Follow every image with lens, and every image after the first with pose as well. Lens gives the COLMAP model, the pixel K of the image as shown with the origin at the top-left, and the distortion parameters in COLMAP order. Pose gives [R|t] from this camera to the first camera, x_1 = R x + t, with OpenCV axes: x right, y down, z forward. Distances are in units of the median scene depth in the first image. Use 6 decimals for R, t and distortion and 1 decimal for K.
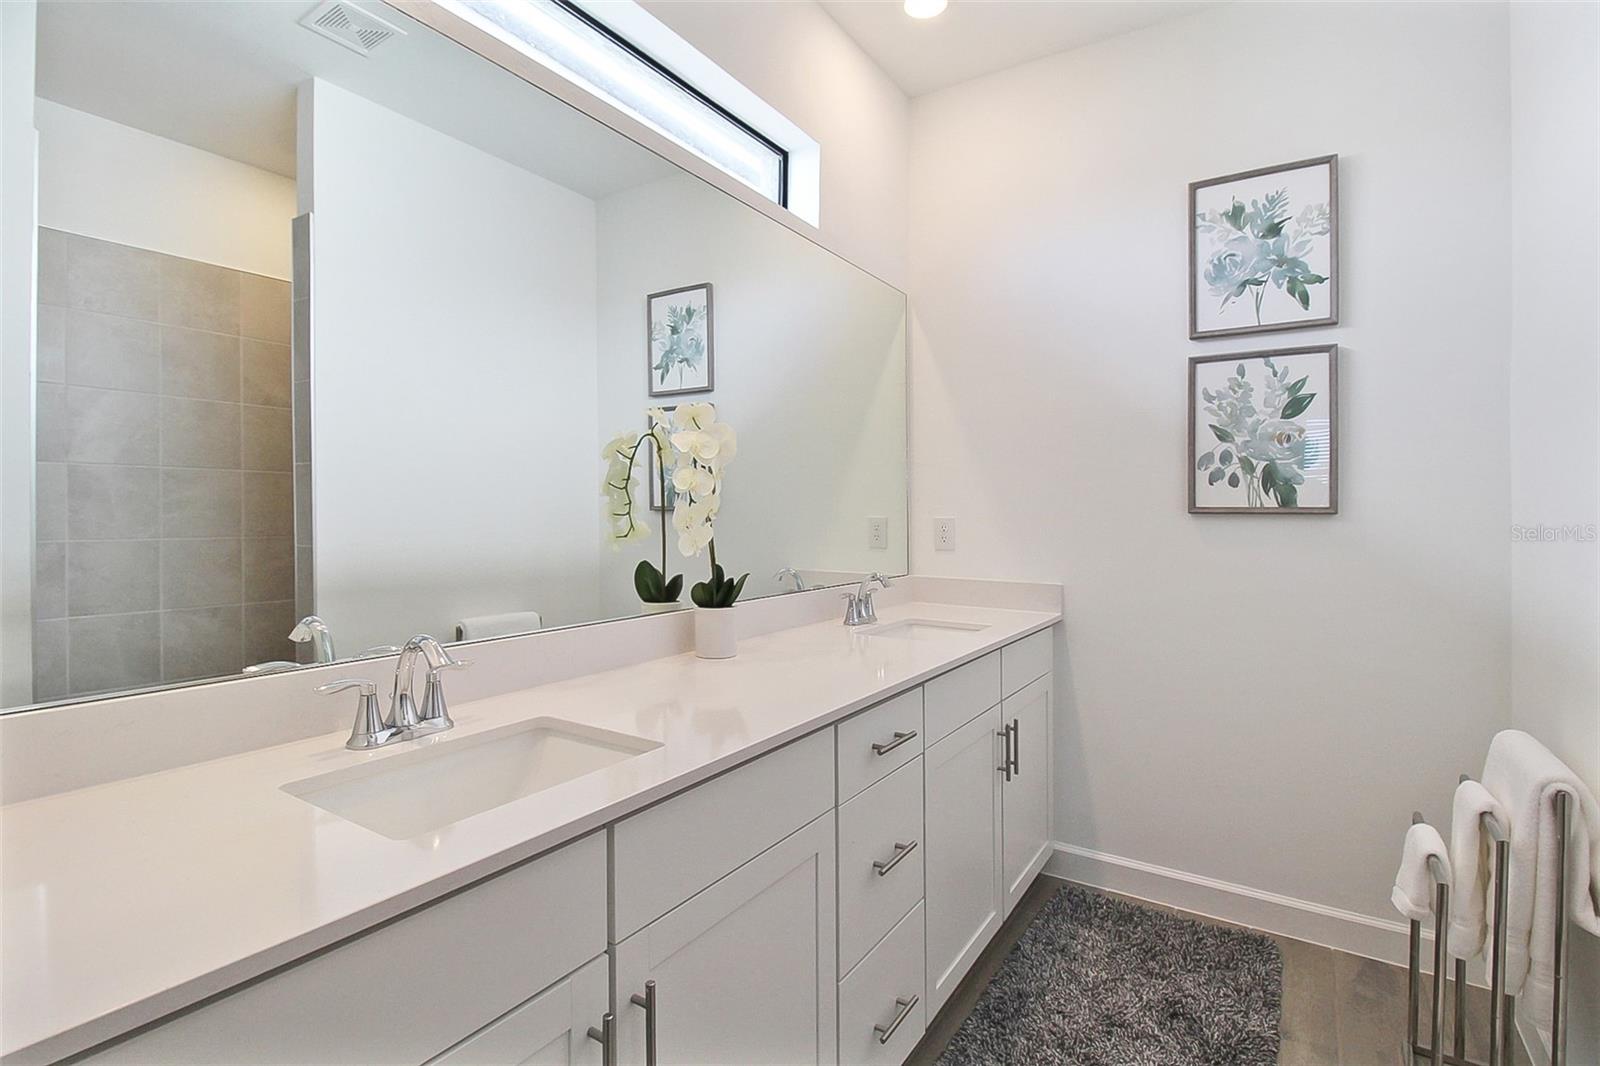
lens RADIAL K [[787.5, 0, 771.8], [0, 787.5, 489.7], [0, 0, 1]] dist [0.023481, -0.027420]
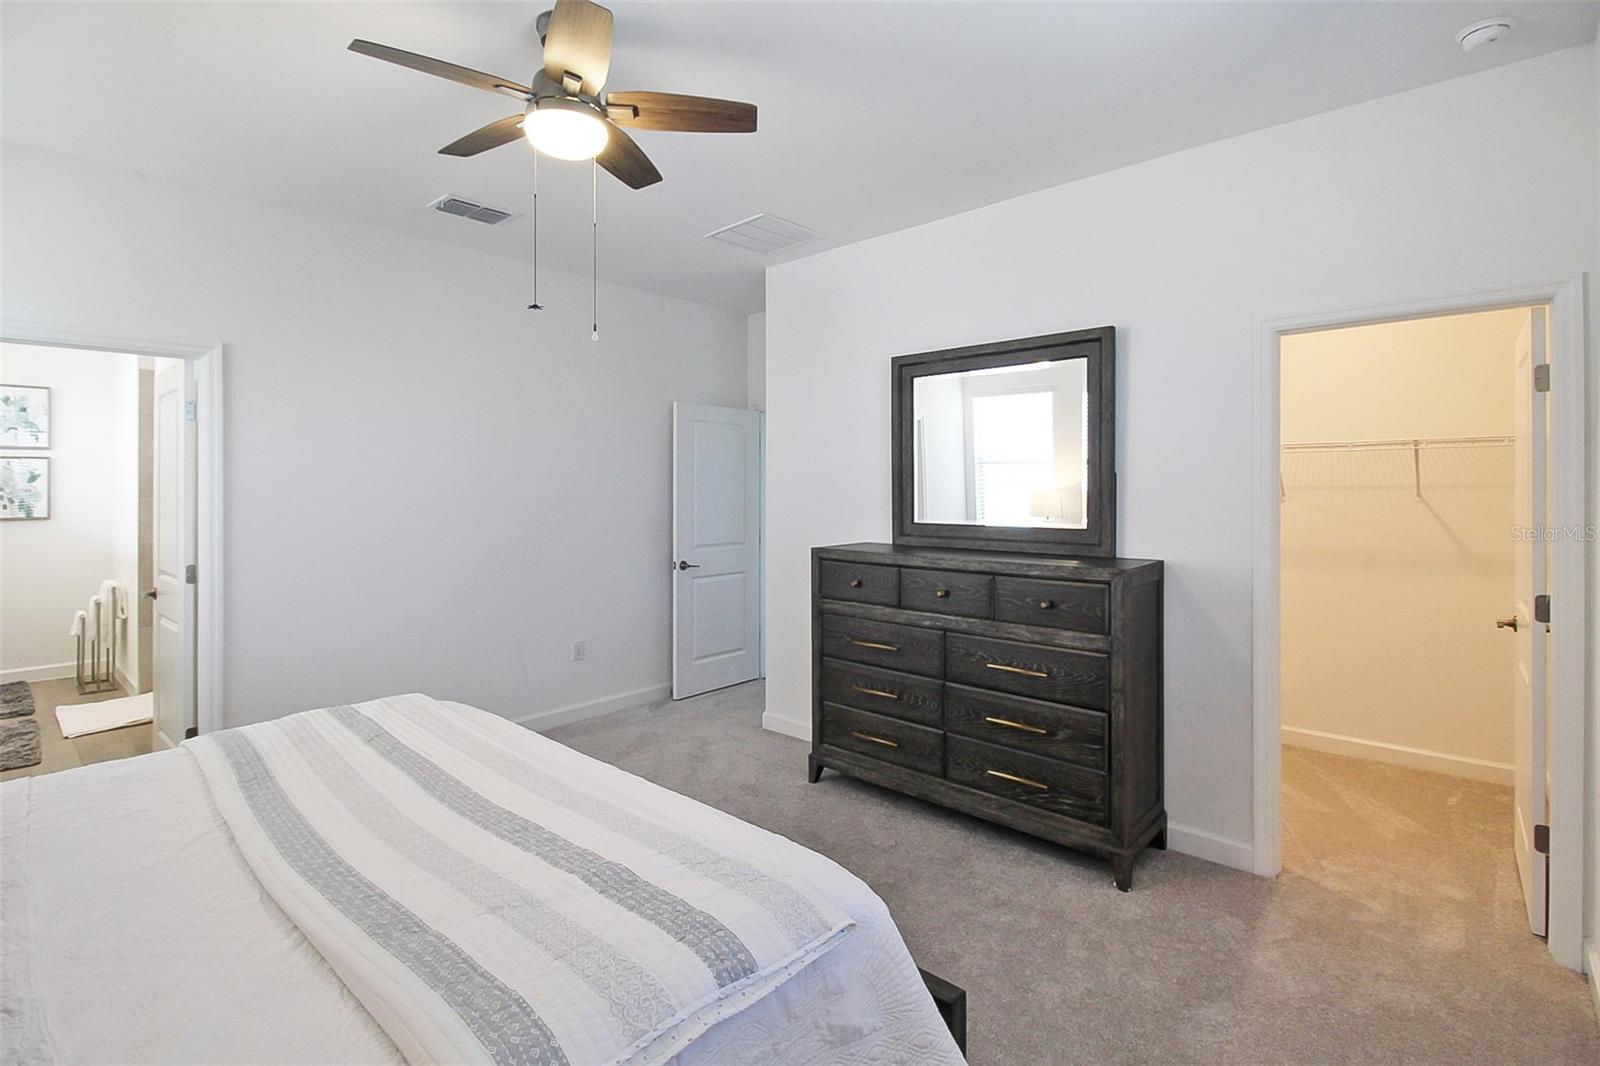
lens RADIAL K [[761.9, 0, 809.4], [0, 761.9, 493.2], [0, 0, 1]] dist [0.000329, -0.012570]
pose [[0.156219, -0.008505, 0.987686, -1.376974], [-0.011038, 0.999885, 0.010356, -0.109746], [-0.987661, -0.012520, 0.156107, -1.905110]]
